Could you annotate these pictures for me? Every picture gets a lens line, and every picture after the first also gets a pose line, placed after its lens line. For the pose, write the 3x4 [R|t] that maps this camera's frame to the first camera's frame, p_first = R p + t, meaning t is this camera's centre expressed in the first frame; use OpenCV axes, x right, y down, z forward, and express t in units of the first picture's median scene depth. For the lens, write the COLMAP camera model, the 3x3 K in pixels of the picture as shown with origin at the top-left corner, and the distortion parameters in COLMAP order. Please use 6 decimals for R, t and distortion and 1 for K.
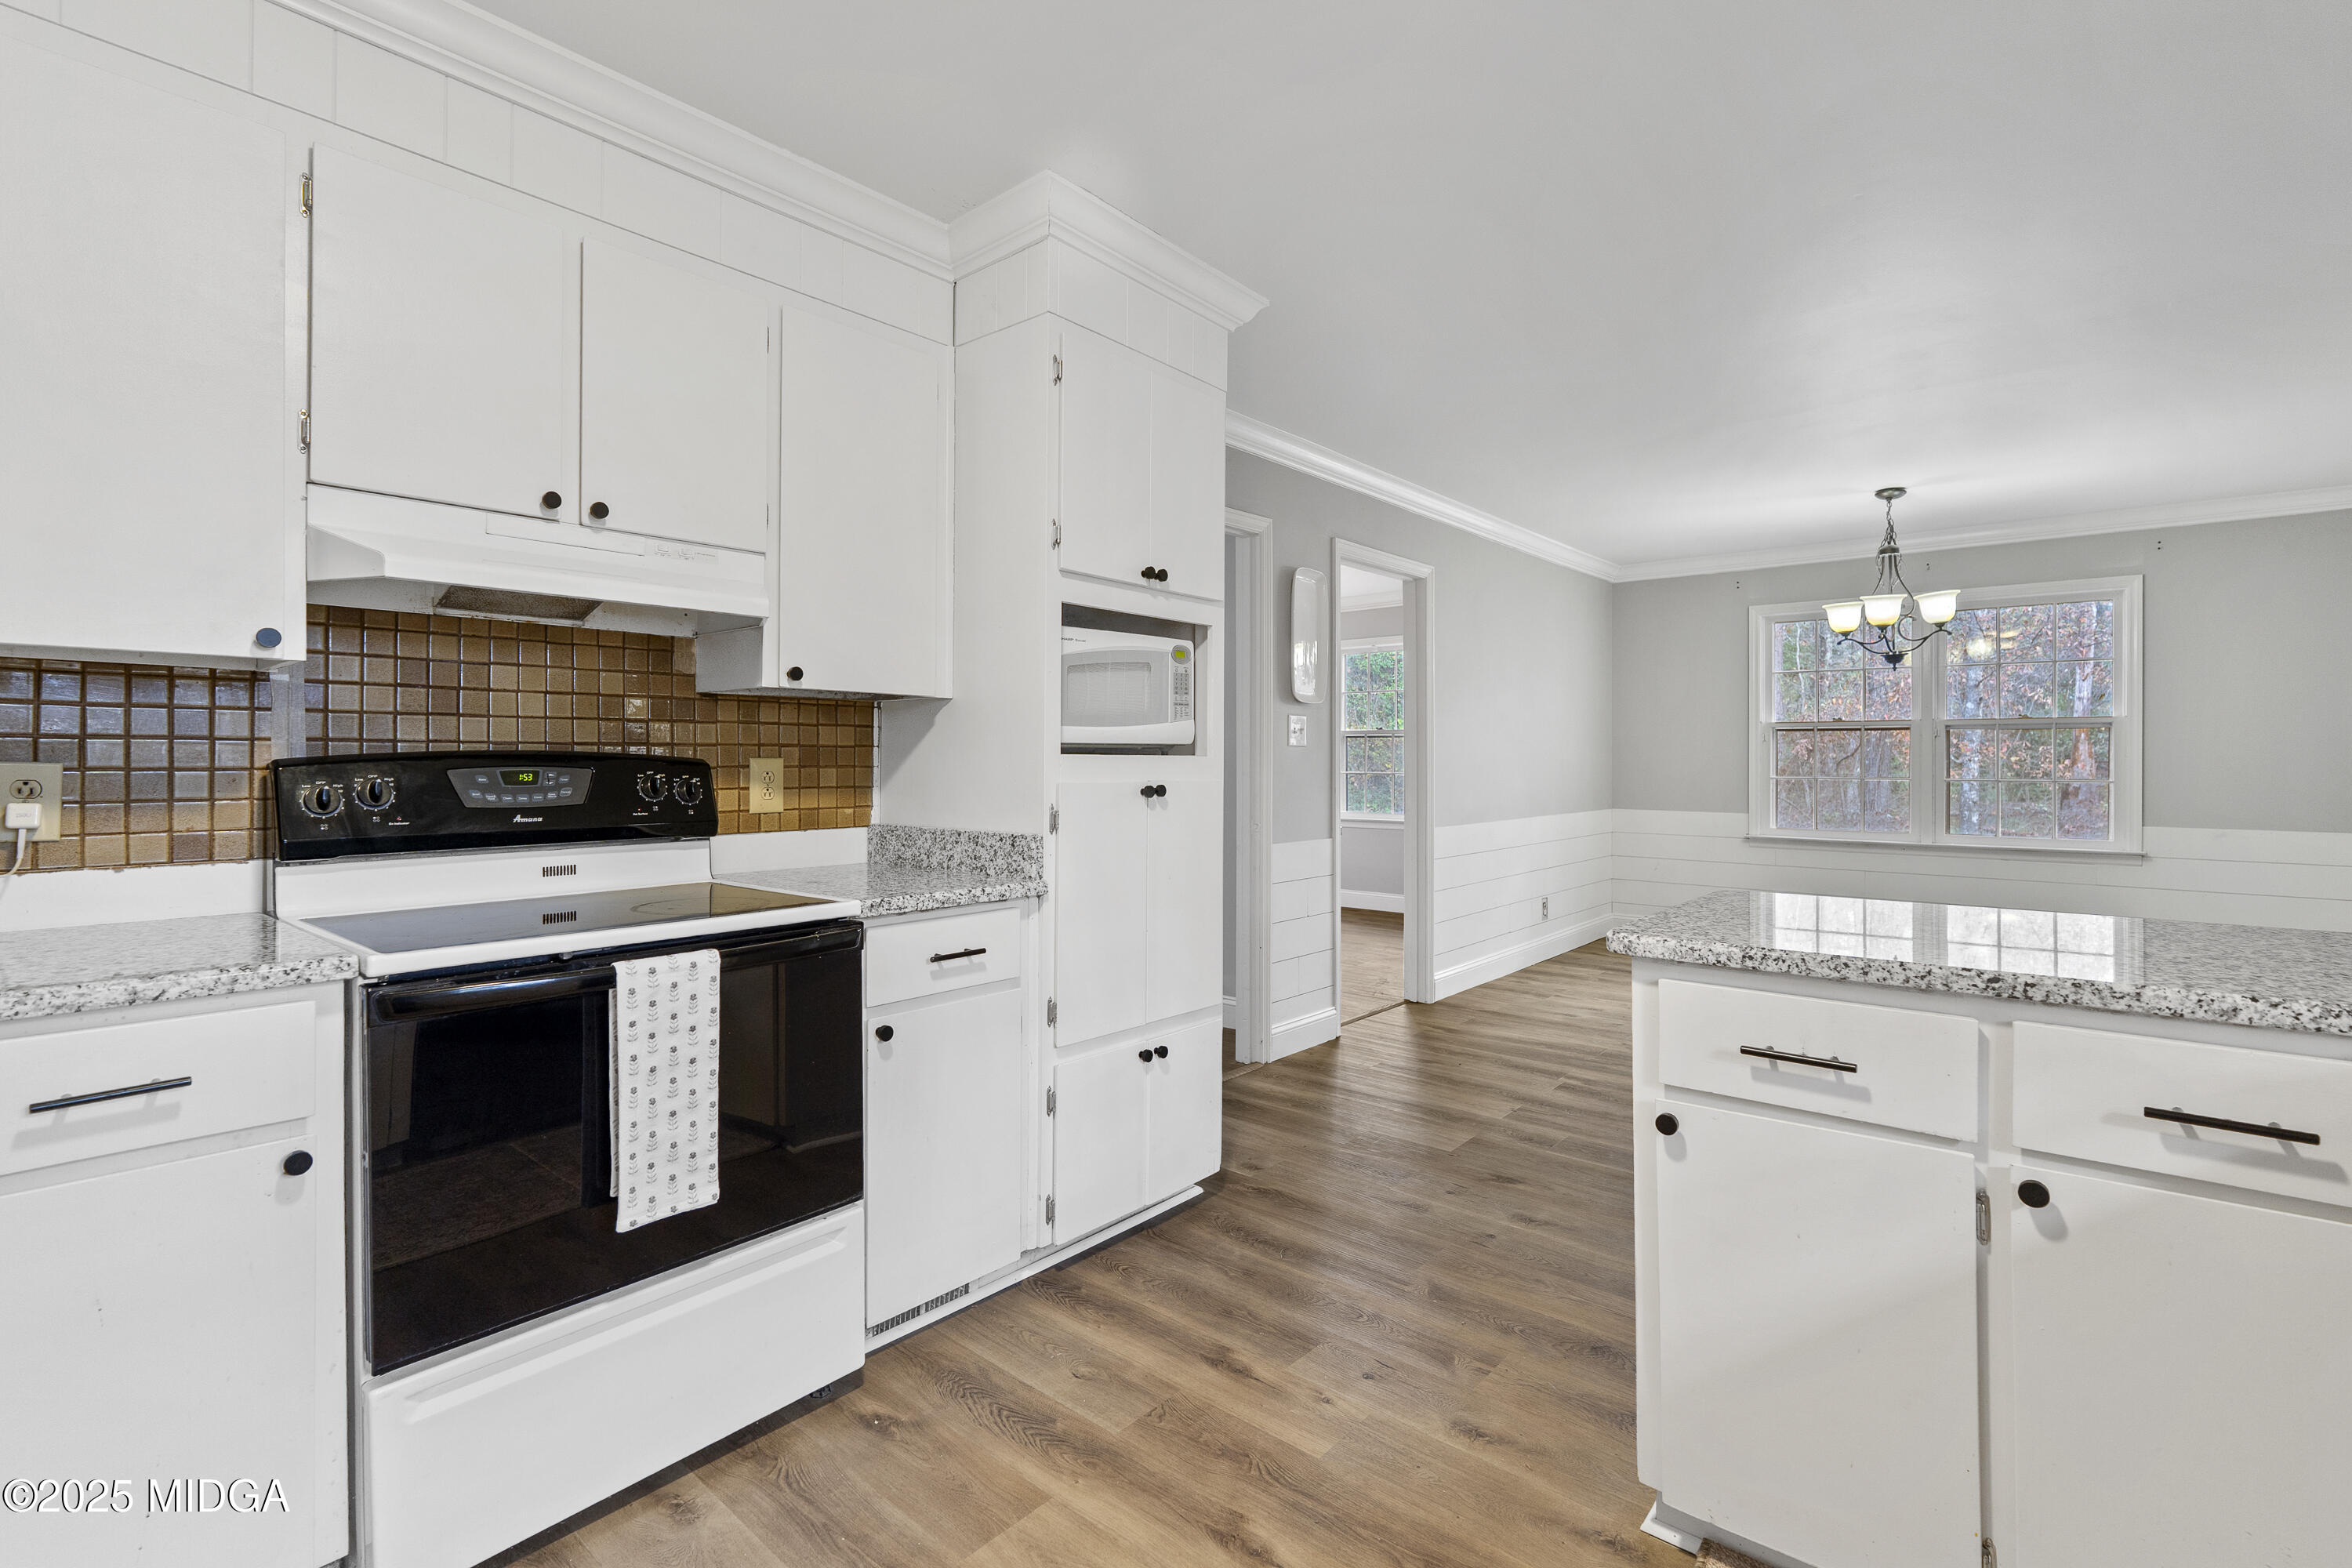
lens RADIAL K [[1061.6, 0, 1166.7], [0, 1061.6, 764.7], [0, 0, 1]] dist [-0.009814, 0.002526]
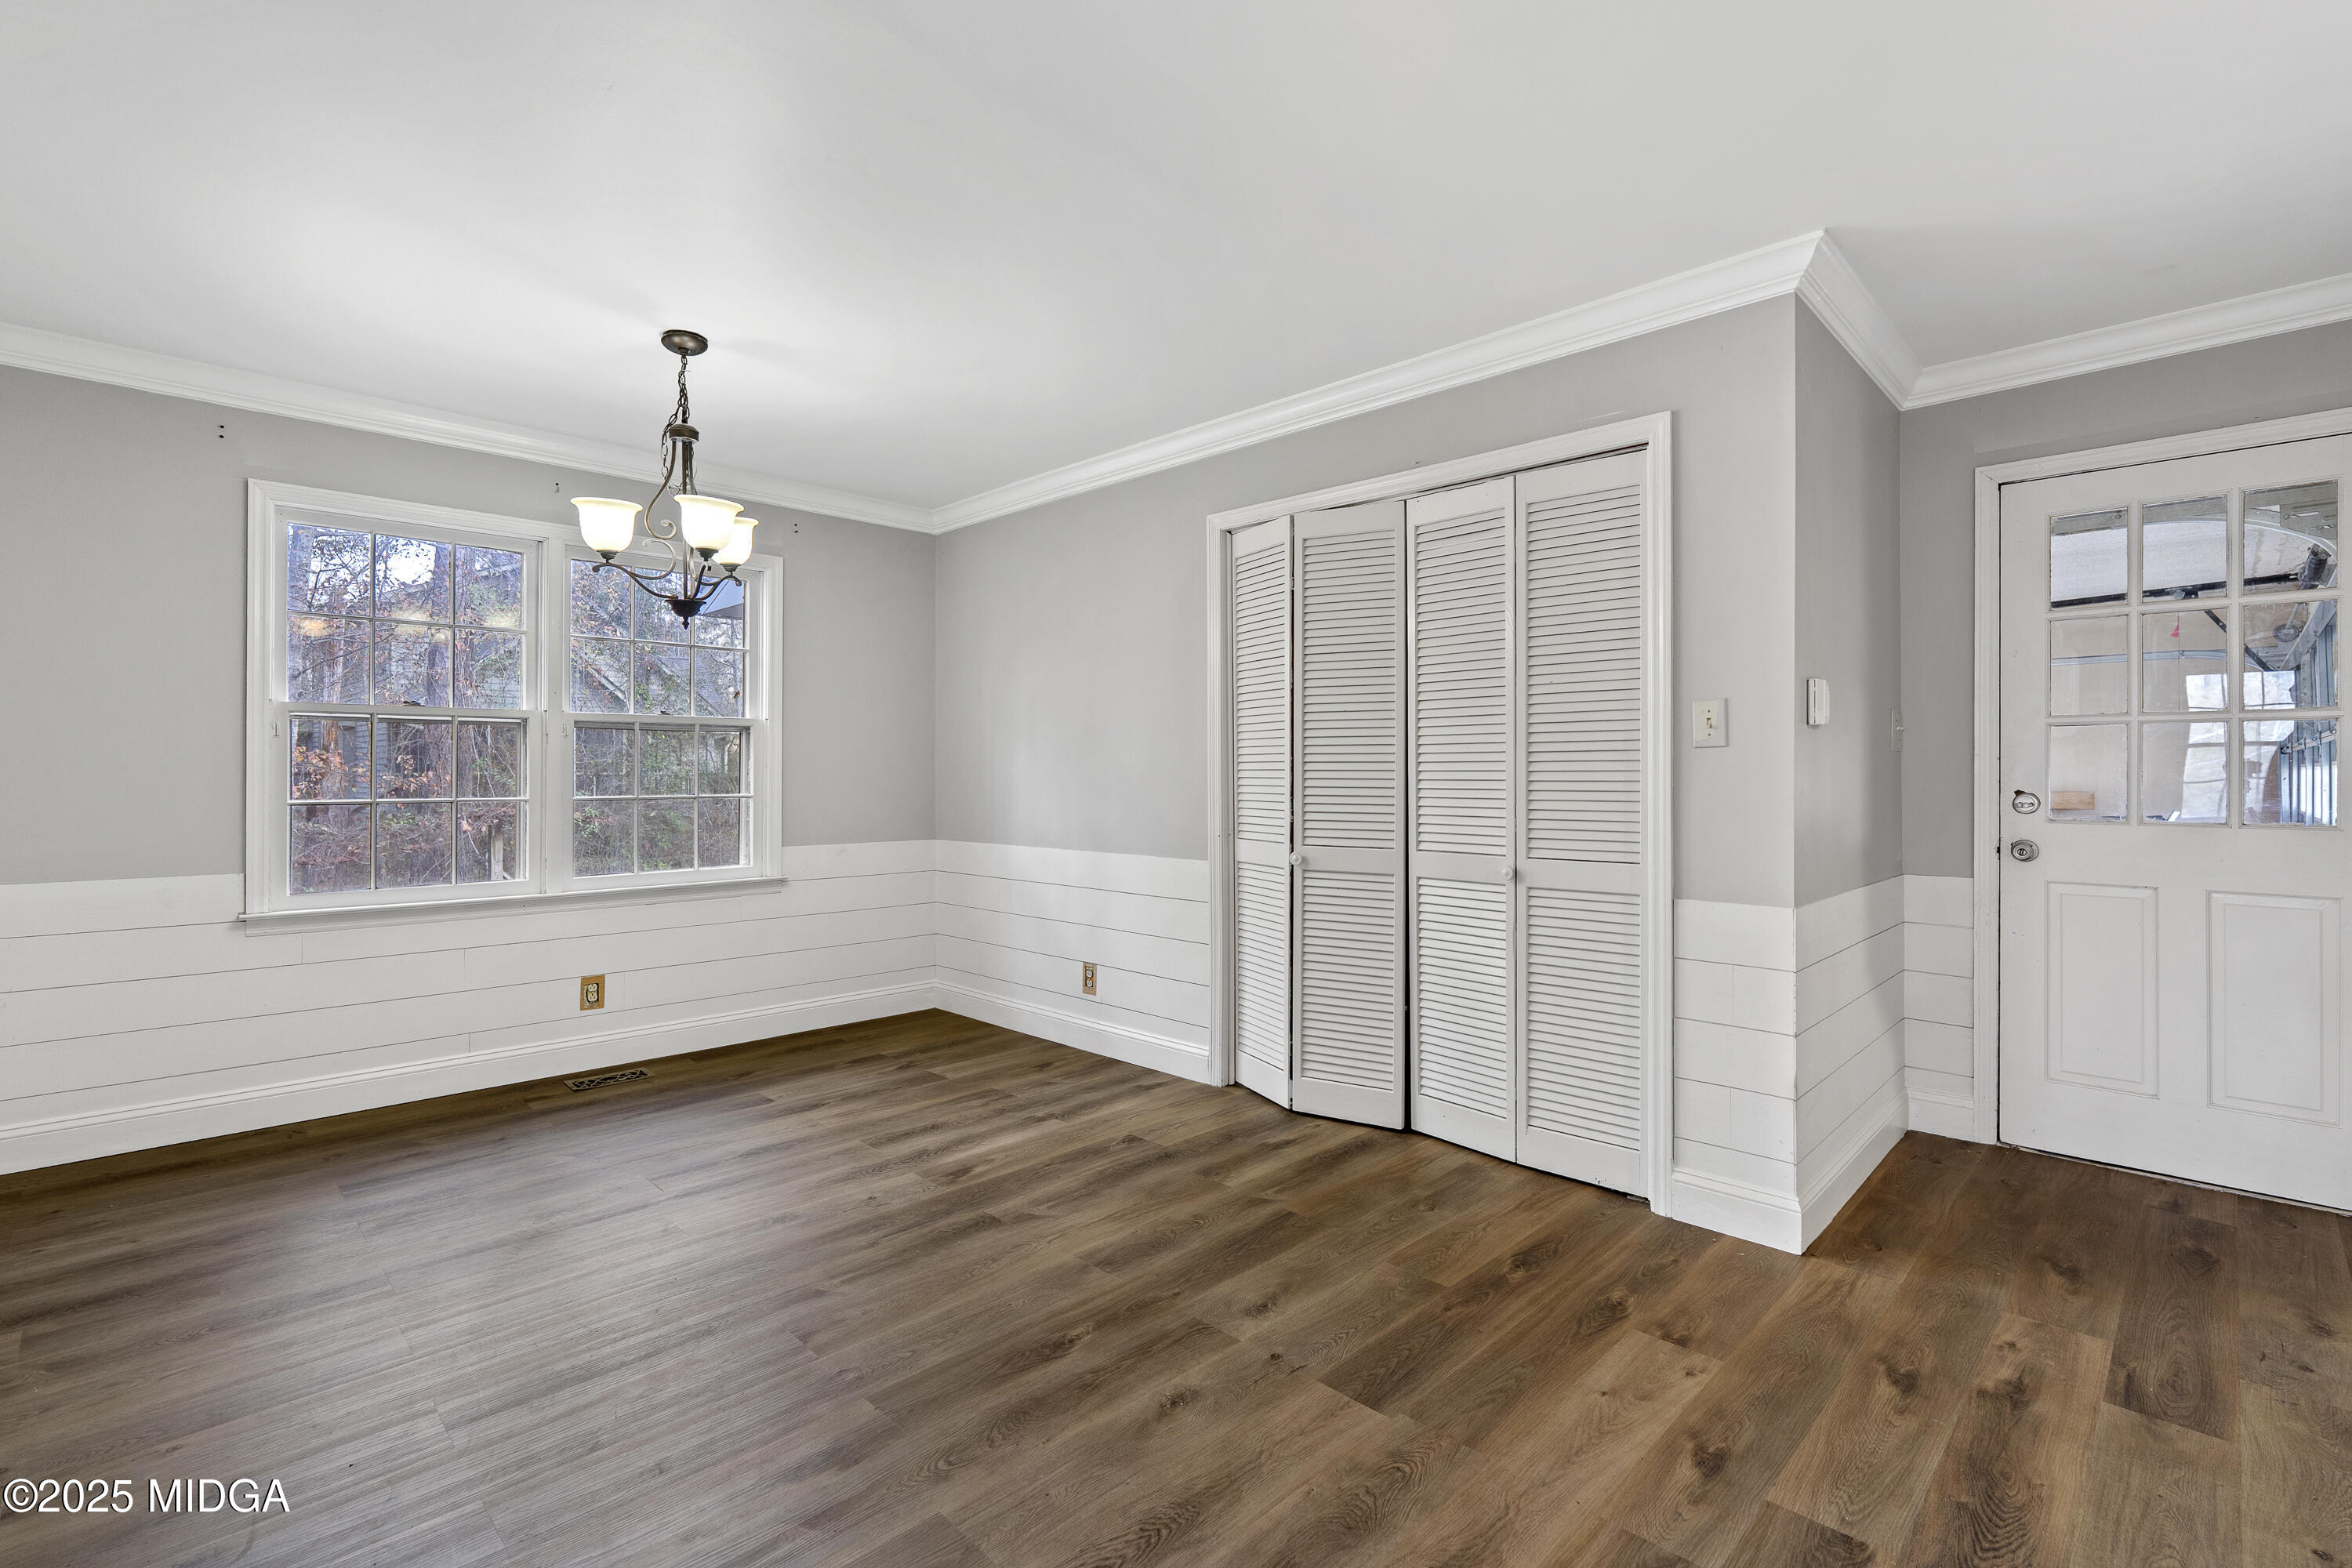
lens RADIAL K [[1061.6, 0, 1177.0], [0, 1061.6, 771.0], [0, 0, 1]] dist [-0.009814, 0.002526]
pose [[0.064756, 0.001837, 0.997899, 0.079164], [0.003884, 0.999990, -0.002093, -0.001890], [-0.997894, 0.004011, 0.064748, 0.648194]]
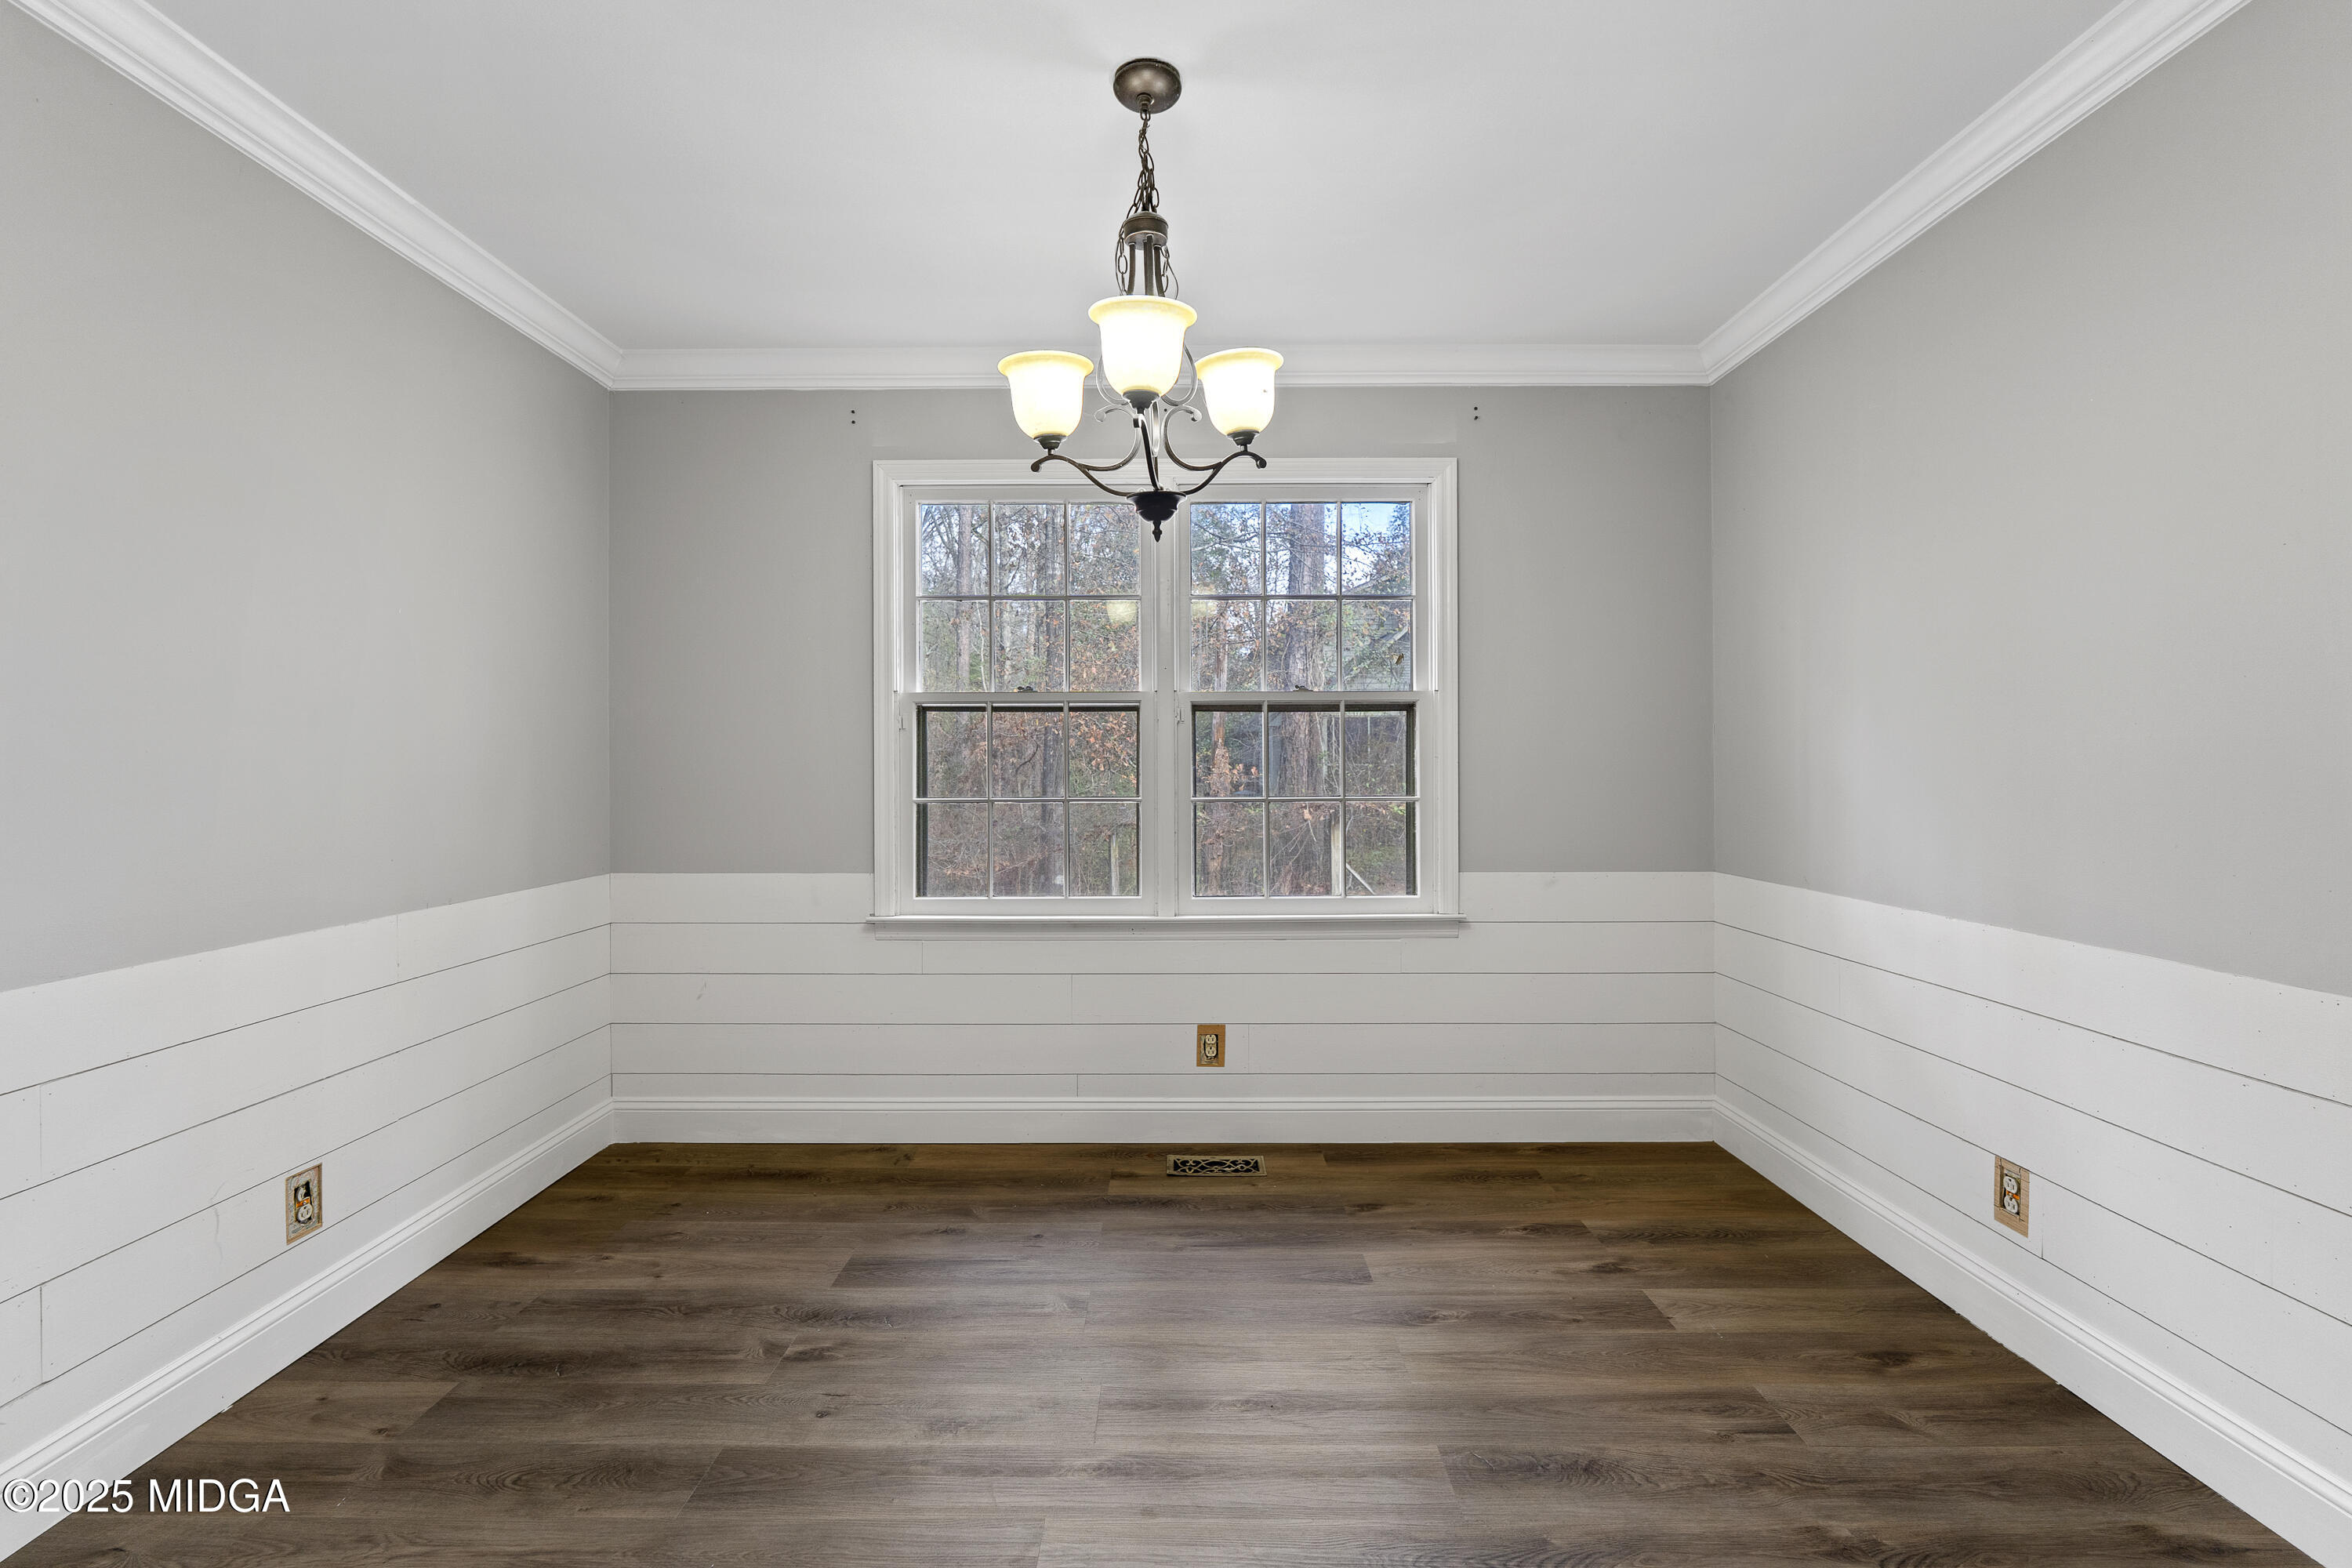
lens RADIAL K [[1061.6, 0, 1168.5], [0, 1061.6, 762.2], [0, 0, 1]] dist [-0.009814, 0.002526]
pose [[0.760468, -0.001537, 0.649374, 0.421654], [0.006434, 0.999966, -0.005168, -0.003751], [-0.649343, 0.008108, 0.760452, 0.675316]]
